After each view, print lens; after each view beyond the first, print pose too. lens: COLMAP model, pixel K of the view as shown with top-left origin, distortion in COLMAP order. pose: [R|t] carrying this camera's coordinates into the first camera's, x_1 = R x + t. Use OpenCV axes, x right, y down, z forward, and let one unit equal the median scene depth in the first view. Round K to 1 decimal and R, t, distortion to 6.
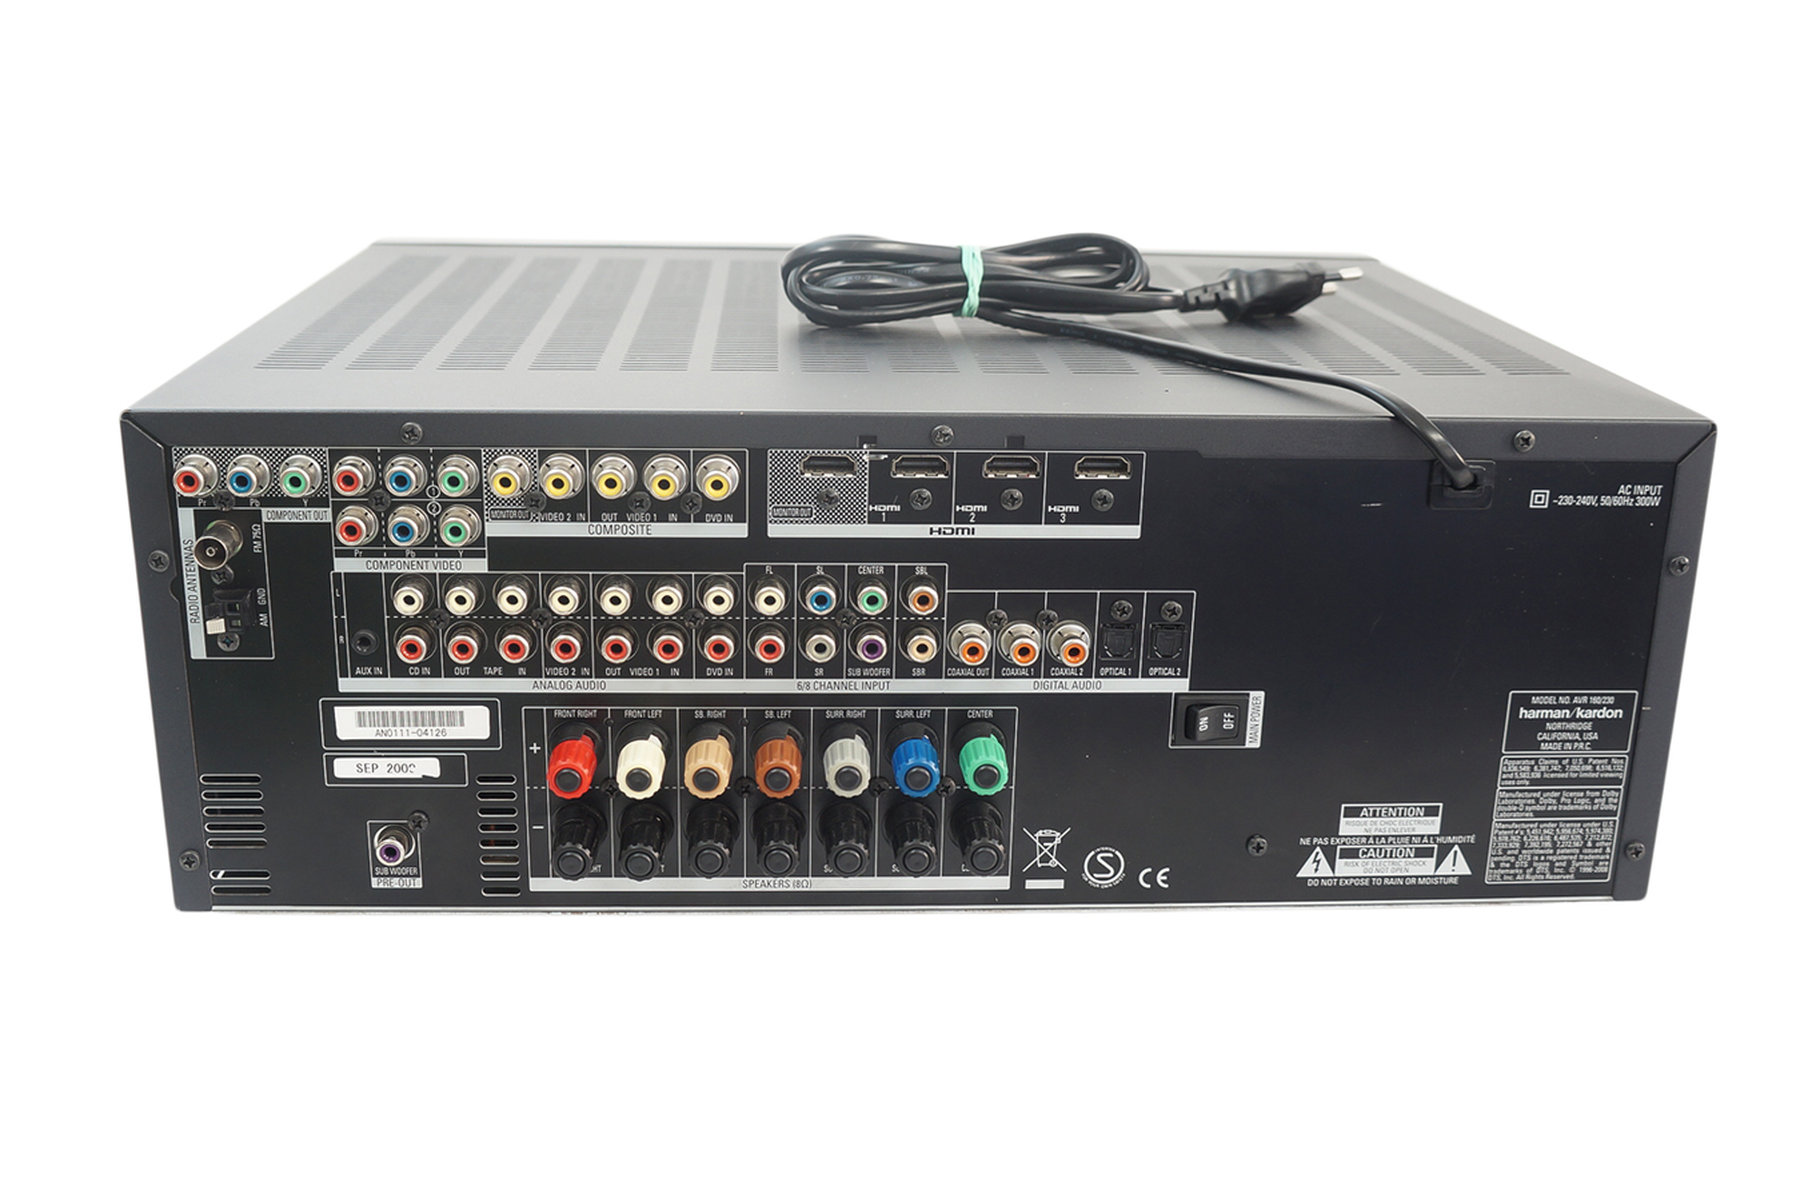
lens RADIAL K [[1938.2, 0, 900.0], [0, 1938.2, 597.0], [0, 0, 1]] dist [-0.122771, 0.275751]
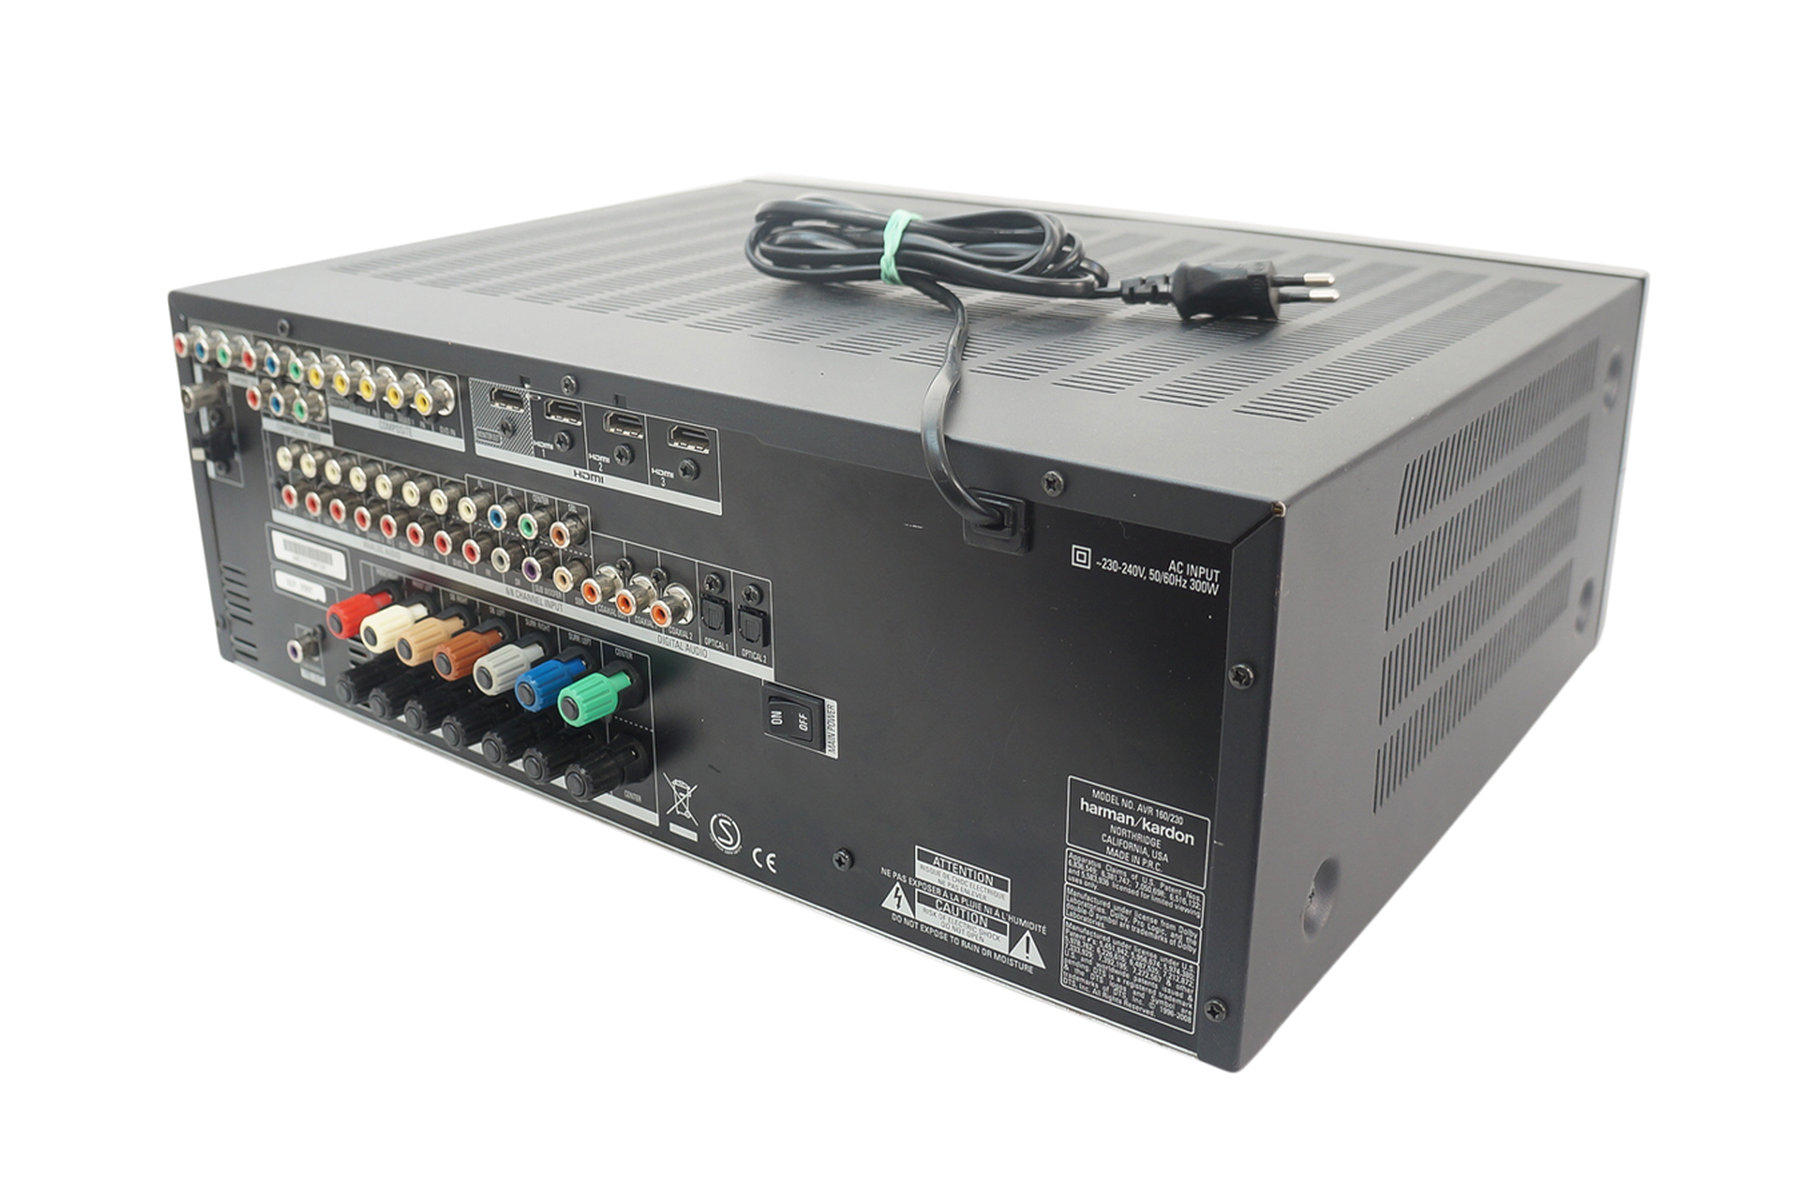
lens RADIAL K [[1689.9, 0, 900.9], [0, 1689.9, 545.0], [0, 0, 1]] dist [-0.136128, 0.000949]
pose [[0.770913, 0.192024, -0.607306, 0.681626], [-0.174433, 0.980670, 0.088653, -0.102110], [0.612590, 0.037591, 0.789506, 0.356018]]
